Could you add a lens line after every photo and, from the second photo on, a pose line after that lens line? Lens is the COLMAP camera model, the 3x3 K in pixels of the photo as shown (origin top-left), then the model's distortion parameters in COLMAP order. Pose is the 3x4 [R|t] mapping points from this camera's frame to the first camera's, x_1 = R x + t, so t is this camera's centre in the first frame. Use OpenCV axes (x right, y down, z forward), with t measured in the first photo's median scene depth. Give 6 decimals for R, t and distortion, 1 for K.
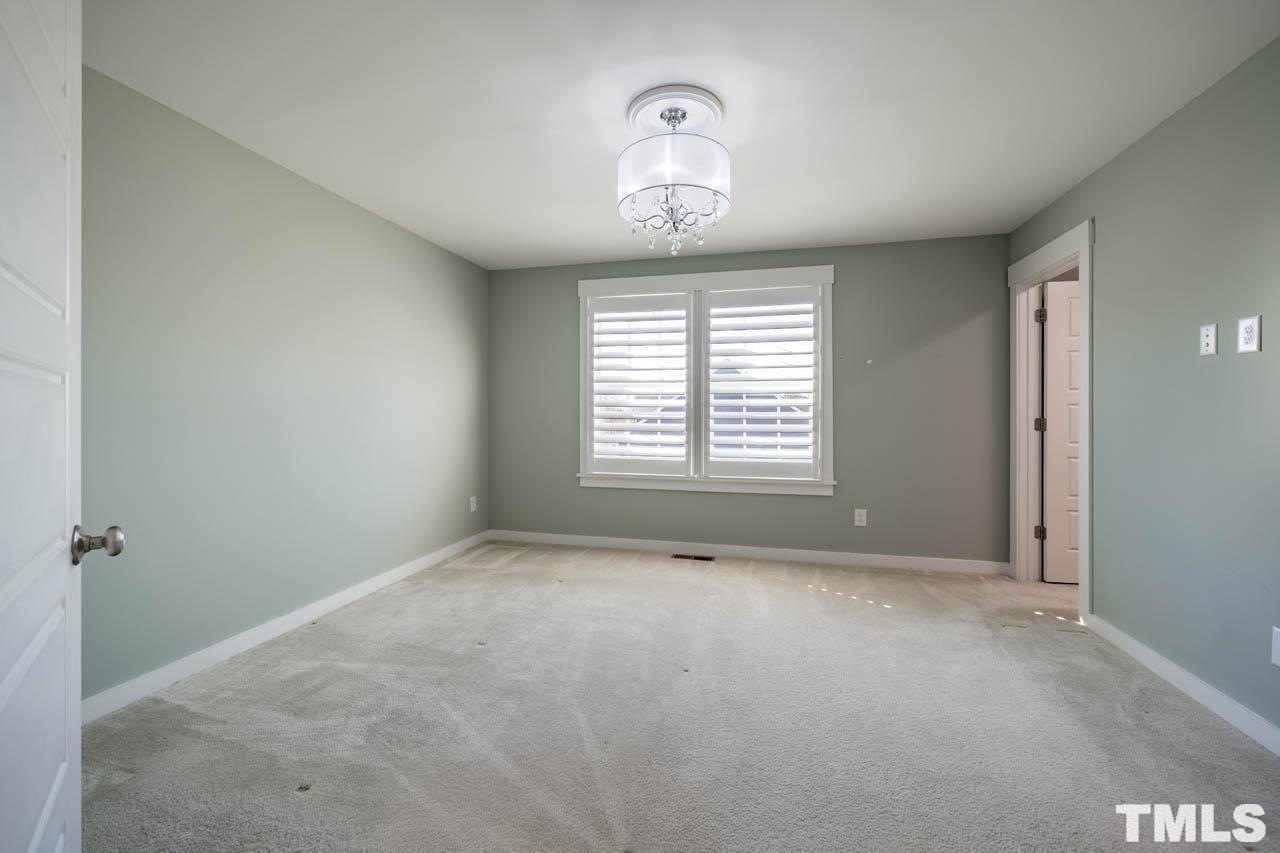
lens RADIAL K [[515.7, 0, 630.7], [0, 515.7, 416.4], [0, 0, 1]] dist [-0.000310, -0.000441]
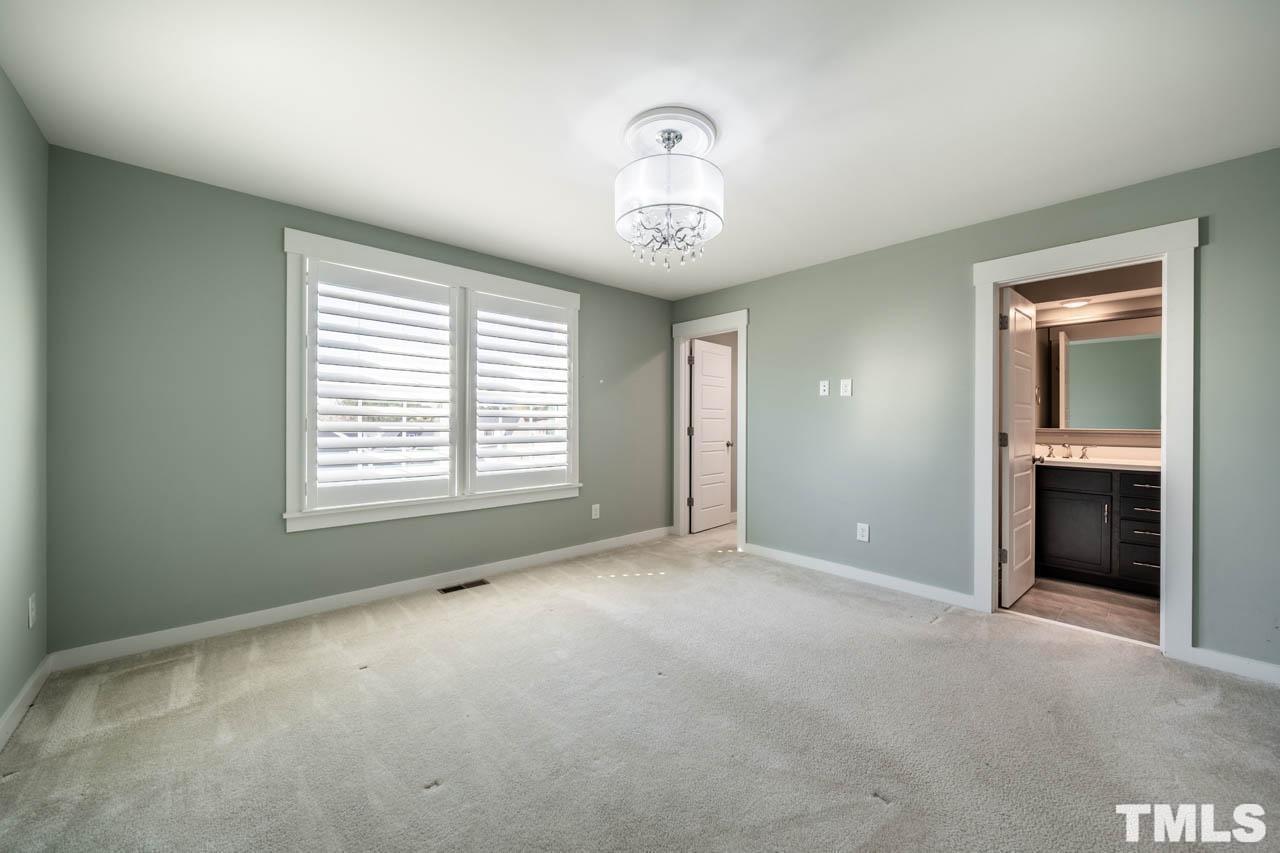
lens RADIAL K [[484.0, 0, 652.4], [0, 484.0, 423.0], [0, 0, 1]] dist [0.002701, 0.000114]
pose [[0.537012, 0.000253, 0.843574, -0.423690], [0.002908, 0.999993, -0.002151, -0.005355], [-0.843569, 0.003608, 0.537008, 0.285043]]
